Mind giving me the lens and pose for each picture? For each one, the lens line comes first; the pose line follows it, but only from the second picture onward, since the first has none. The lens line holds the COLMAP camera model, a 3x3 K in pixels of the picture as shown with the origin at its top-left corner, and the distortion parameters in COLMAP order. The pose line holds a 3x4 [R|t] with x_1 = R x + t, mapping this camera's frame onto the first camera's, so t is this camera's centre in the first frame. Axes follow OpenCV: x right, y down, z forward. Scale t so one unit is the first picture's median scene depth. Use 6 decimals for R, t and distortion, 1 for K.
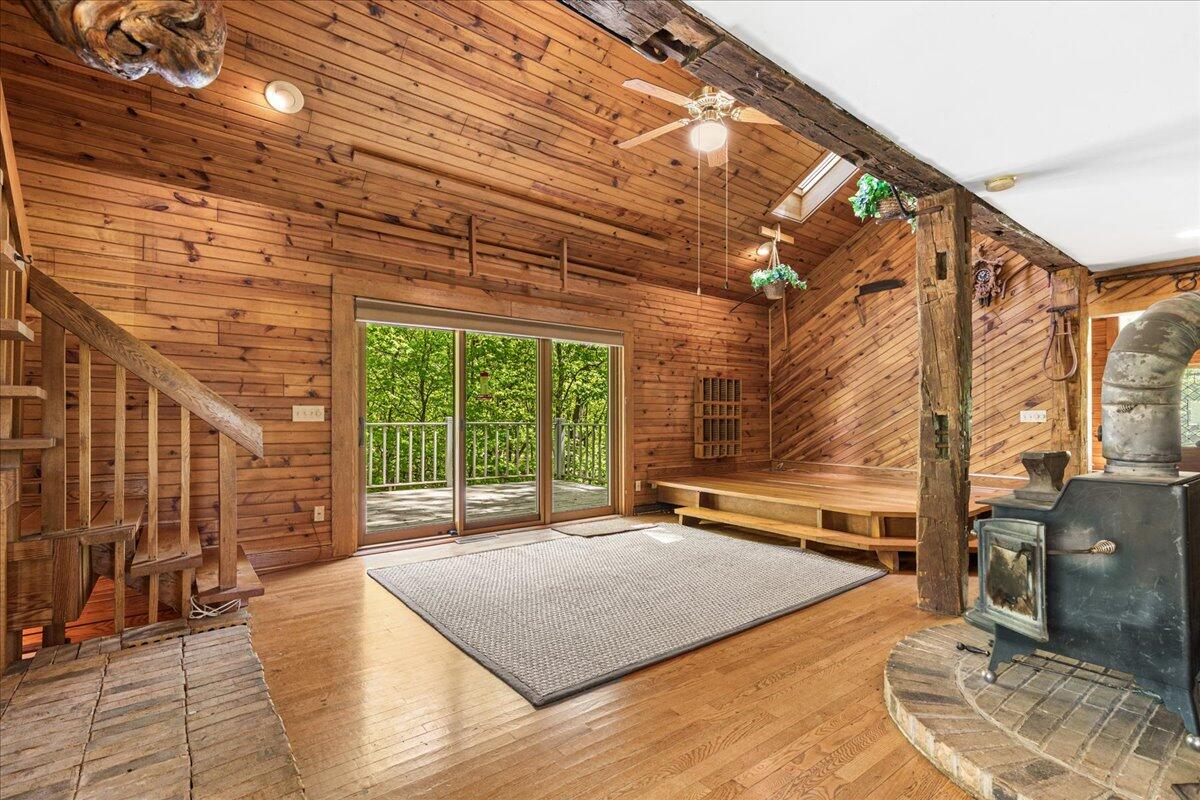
lens RADIAL K [[552.6, 0, 601.6], [0, 552.6, 411.9], [0, 0, 1]] dist [0.004701, 0.000232]
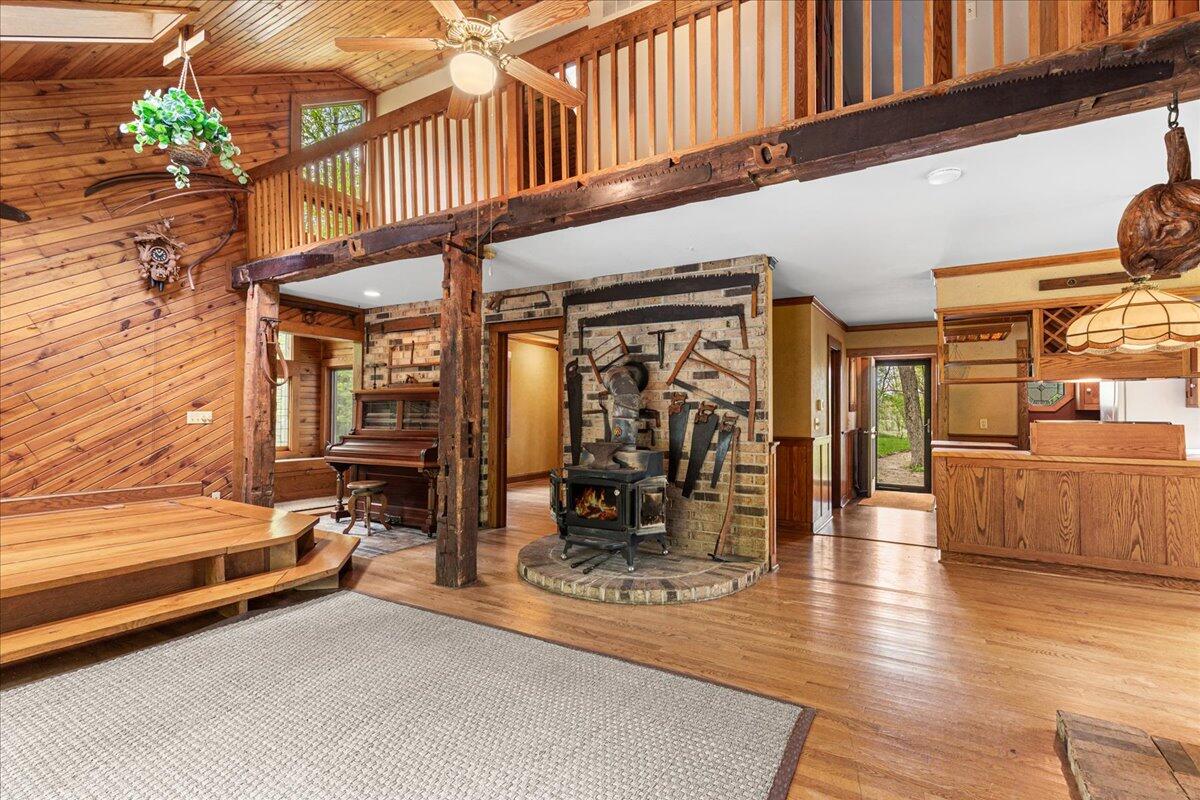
lens RADIAL K [[552.6, 0, 601.6], [0, 552.6, 402.5], [0, 0, 1]] dist [0.004701, 0.000232]
pose [[-0.351736, 0.009509, 0.936051, -0.636496], [-0.015023, 0.999762, -0.015802, -0.022506], [-0.935979, -0.019620, -0.351509, 1.159796]]
